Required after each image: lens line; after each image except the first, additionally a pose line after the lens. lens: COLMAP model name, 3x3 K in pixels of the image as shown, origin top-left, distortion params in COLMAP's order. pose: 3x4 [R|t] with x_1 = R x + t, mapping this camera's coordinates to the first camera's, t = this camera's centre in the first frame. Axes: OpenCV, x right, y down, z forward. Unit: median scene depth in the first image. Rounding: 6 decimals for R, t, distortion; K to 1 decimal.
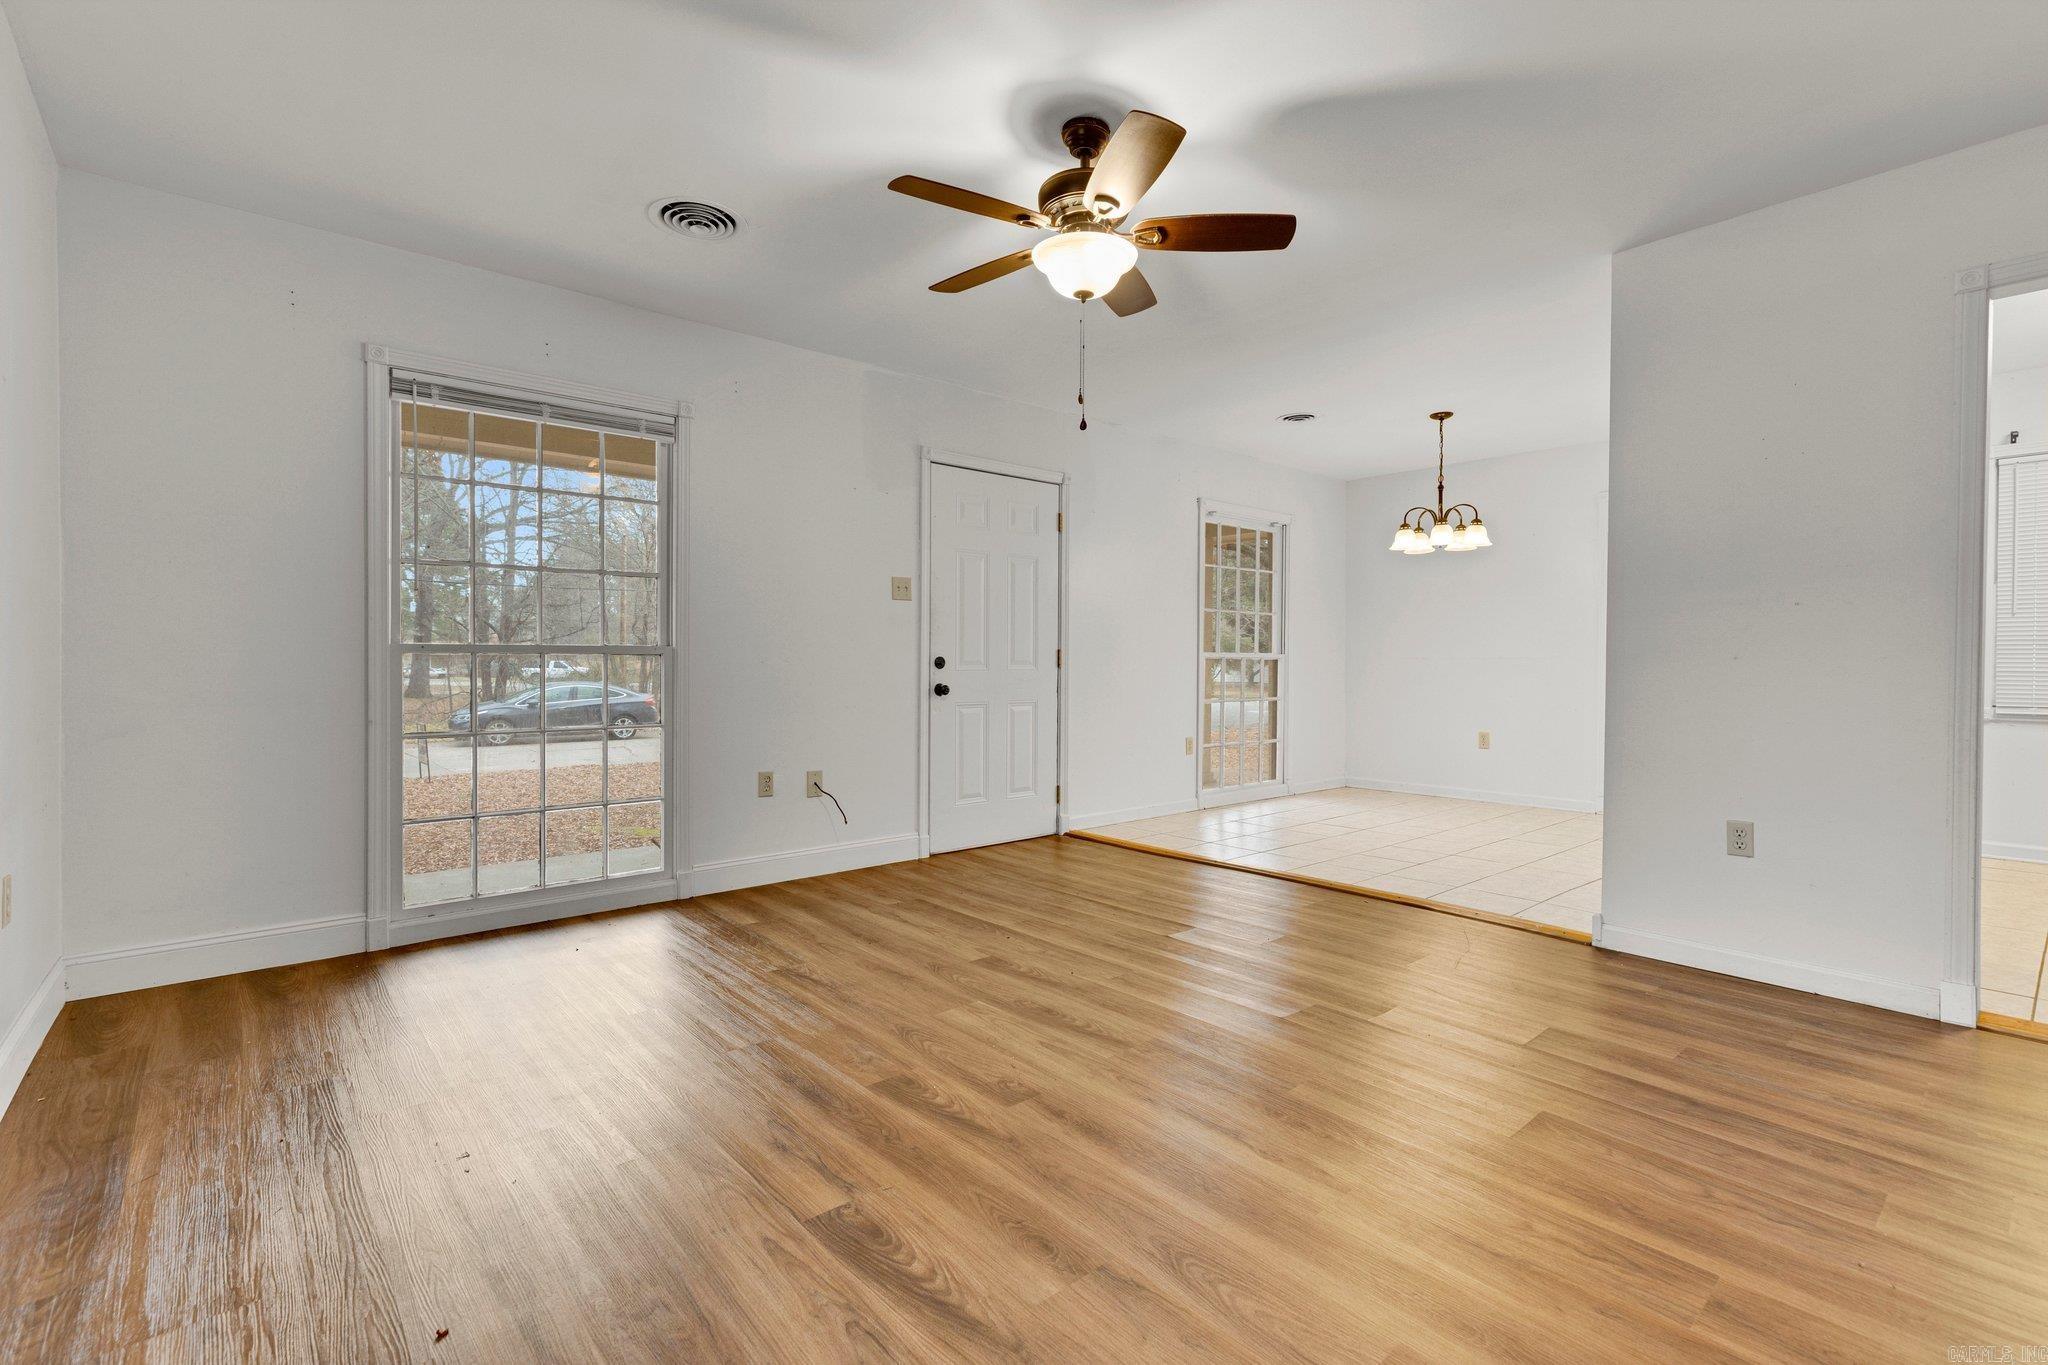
lens RADIAL K [[920.7, 0, 1023.0], [0, 920.7, 668.3], [0, 0, 1]] dist [0.010010, -0.001682]
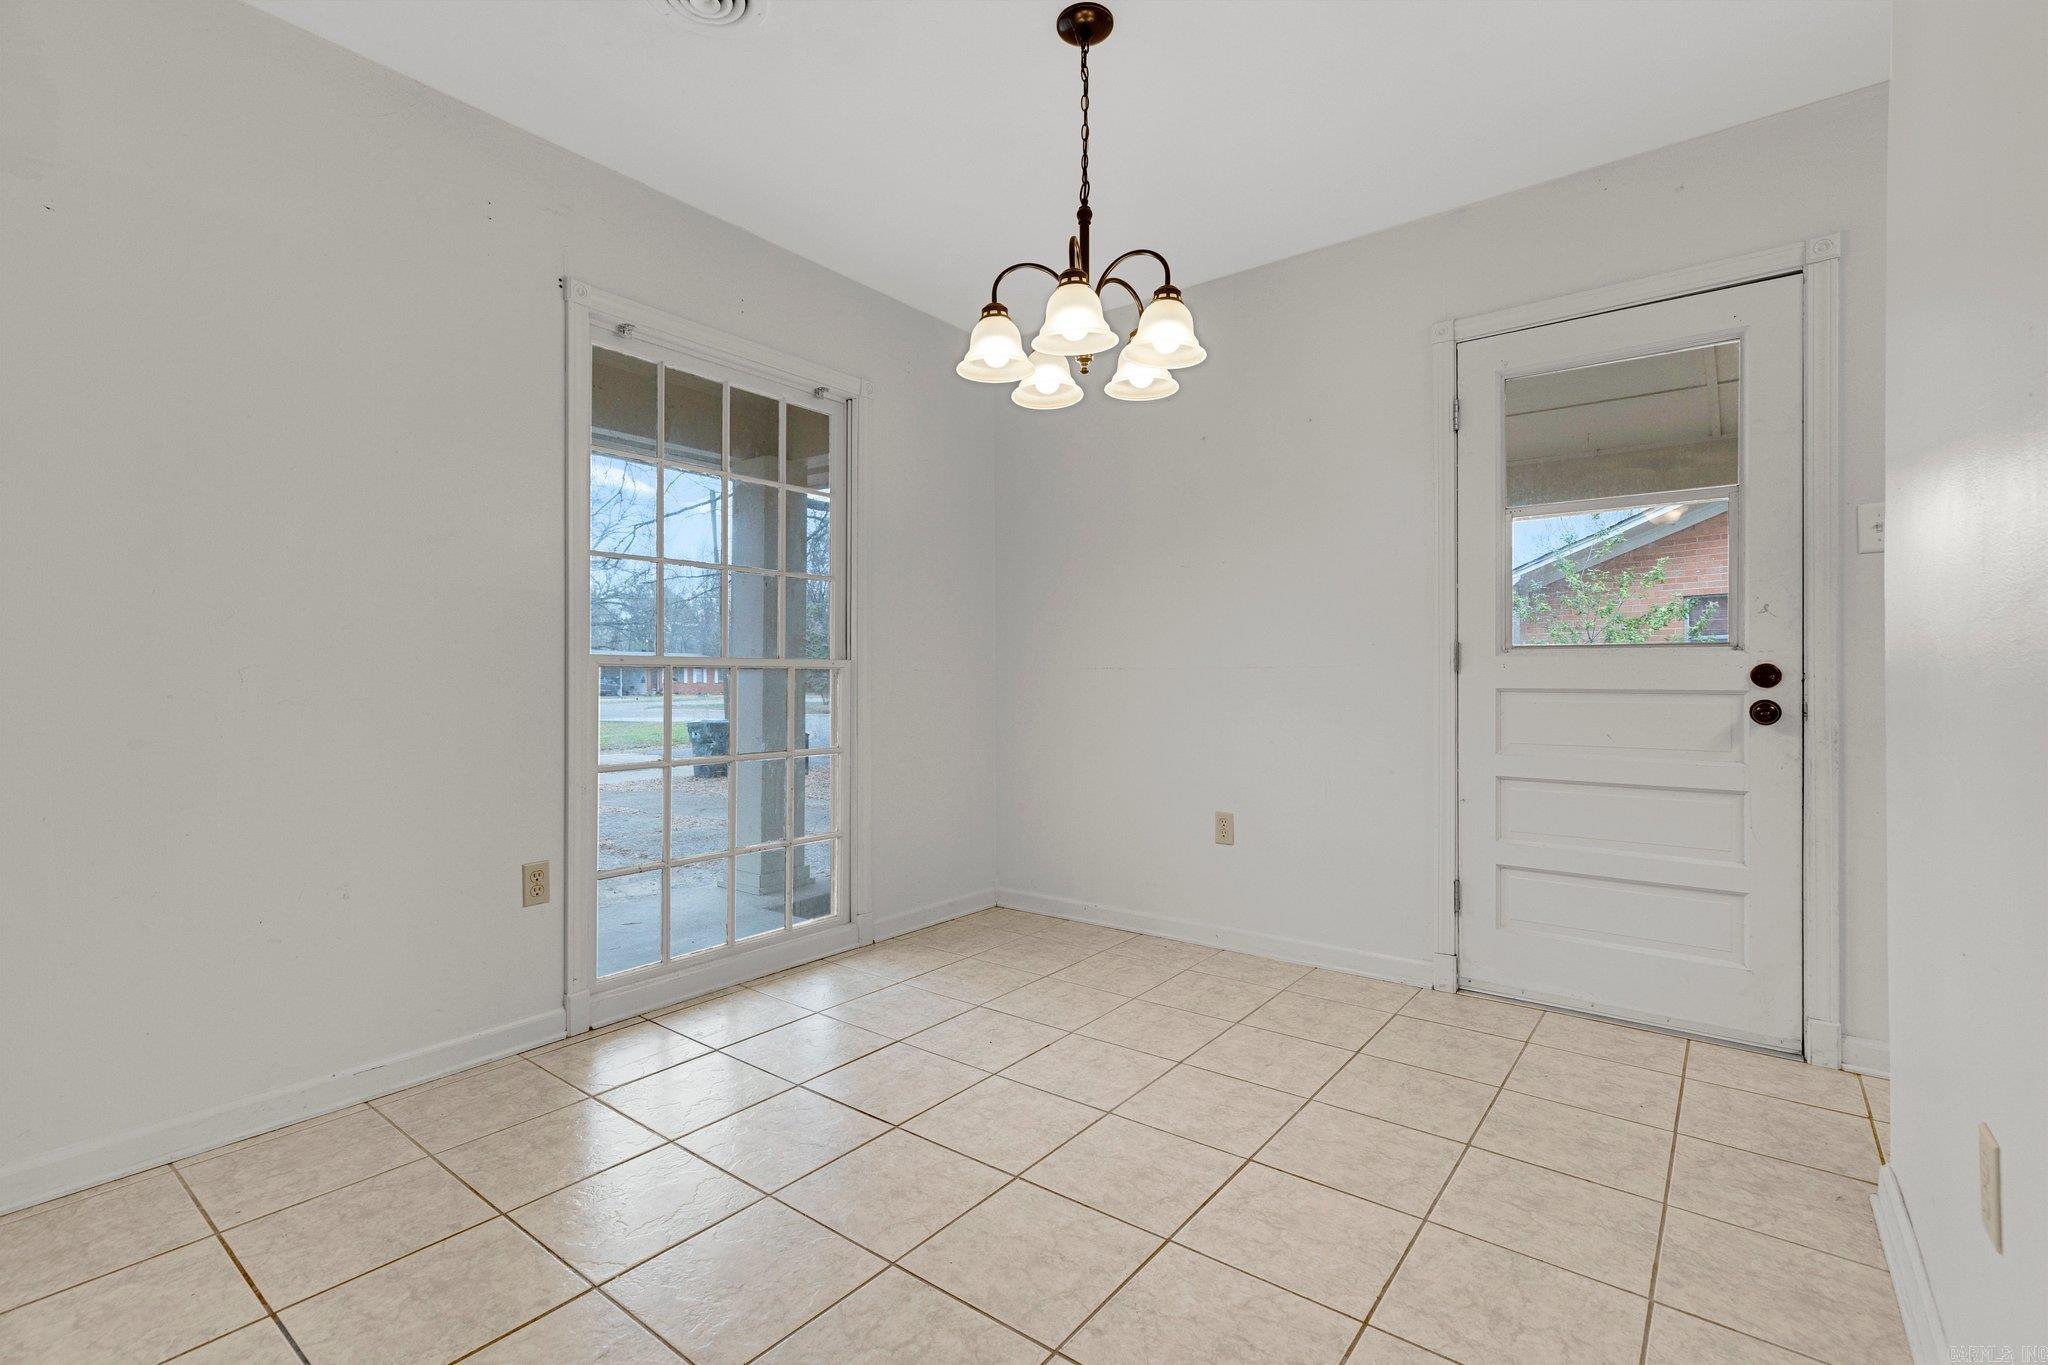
lens RADIAL K [[920.7, 0, 1018.8], [0, 920.7, 672.5], [0, 0, 1]] dist [0.010010, -0.001682]
pose [[0.980601, -0.003061, 0.195993, 0.291591], [0.005386, 0.999921, -0.011329, -0.002955], [-0.195943, 0.012165, 0.980540, 0.527406]]
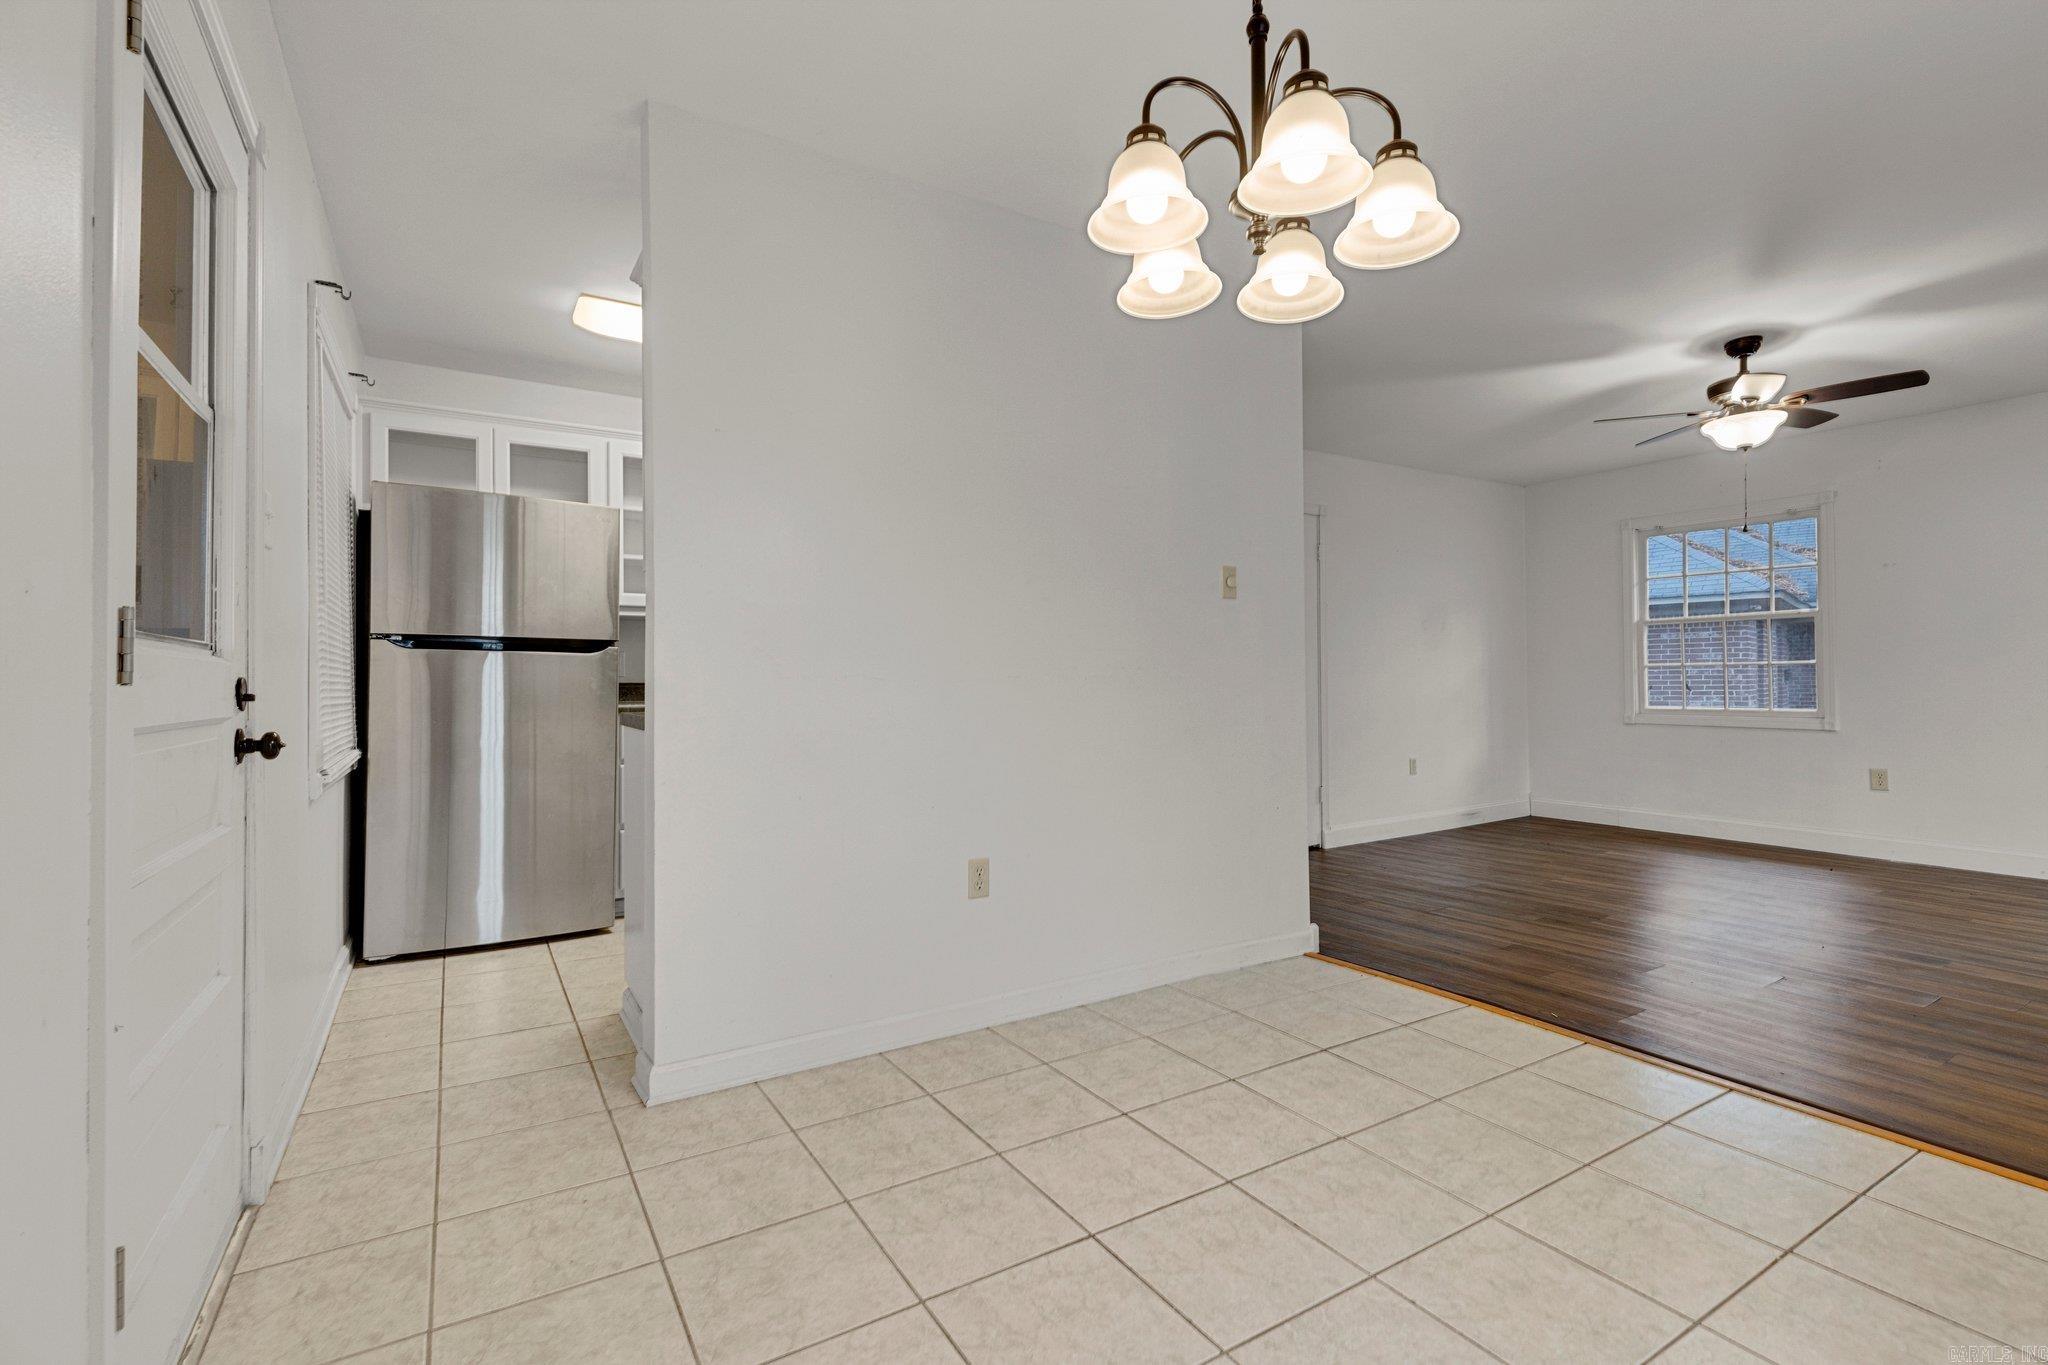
lens RADIAL K [[920.7, 0, 1028.1], [0, 920.7, 677.3], [0, 0, 1]] dist [0.010010, -0.001682]
pose [[-0.988429, 0.003016, 0.151655, 0.396998], [0.003136, 0.999995, 0.000548, -0.008110], [-0.151652, 0.001018, -0.988433, 1.055511]]
